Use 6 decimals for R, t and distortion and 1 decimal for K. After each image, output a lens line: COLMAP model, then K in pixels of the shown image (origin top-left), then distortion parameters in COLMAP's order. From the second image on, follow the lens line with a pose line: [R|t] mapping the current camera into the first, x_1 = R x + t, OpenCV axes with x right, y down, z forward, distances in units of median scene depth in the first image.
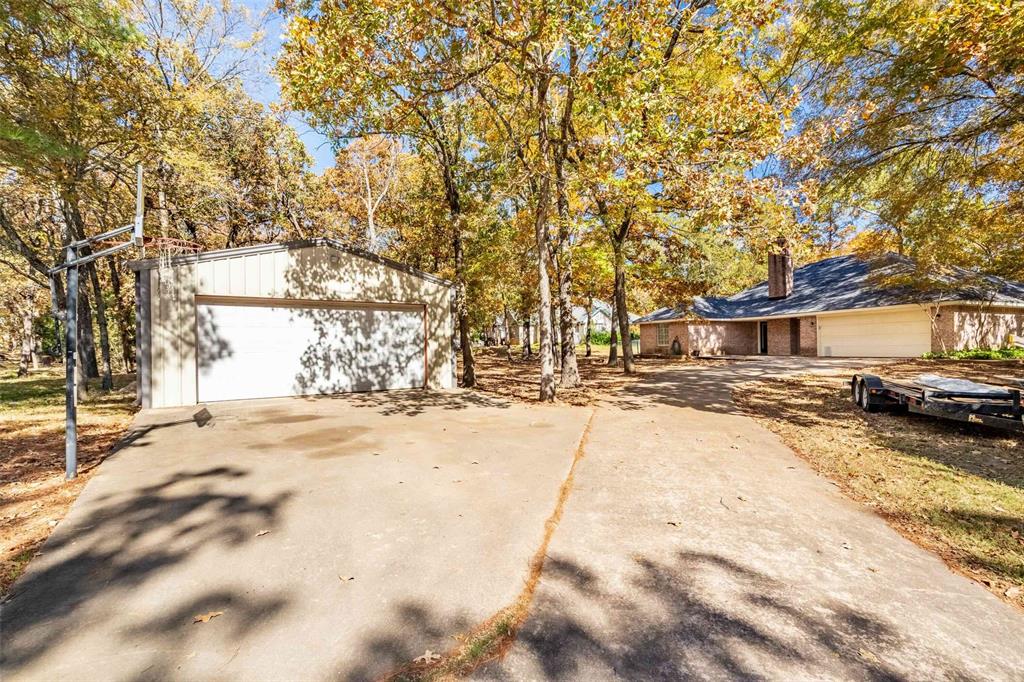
lens RADIAL K [[468.0, 0, 513.2], [0, 468.0, 341.9], [0, 0, 1]] dist [-0.000067, -0.000023]
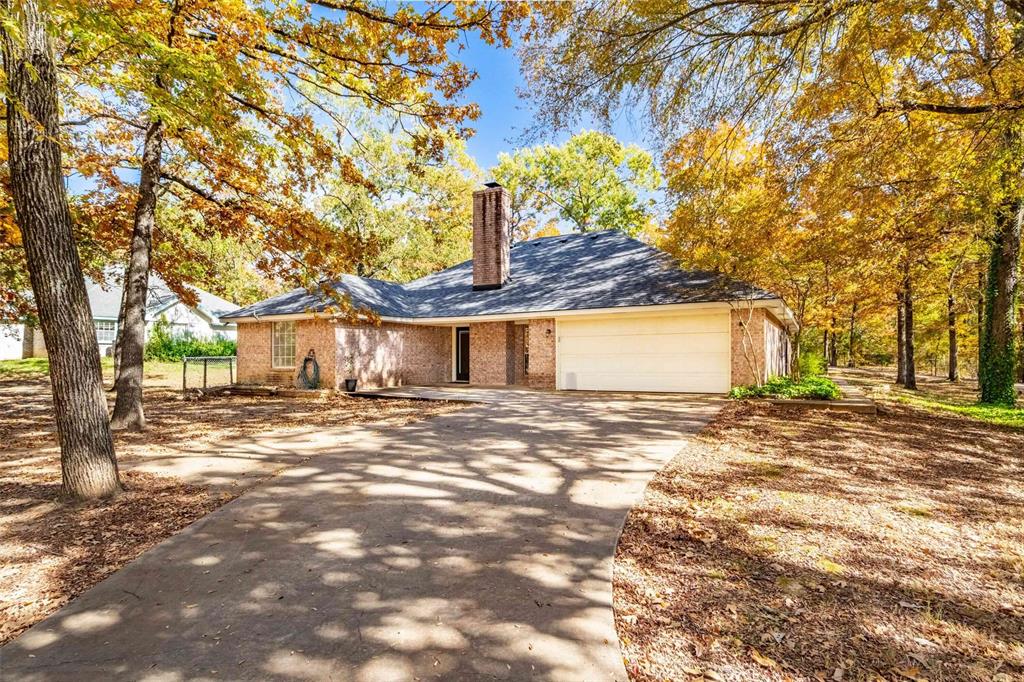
lens RADIAL K [[556.9, 0, 513.3], [0, 556.9, 346.1], [0, 0, 1]] dist [-0.001664, -0.000144]
pose [[0.786718, 0.022997, 0.616884, 0.165223], [-0.012439, 0.999693, -0.021405, -0.006159], [-0.617187, 0.009167, 0.786763, 0.436412]]
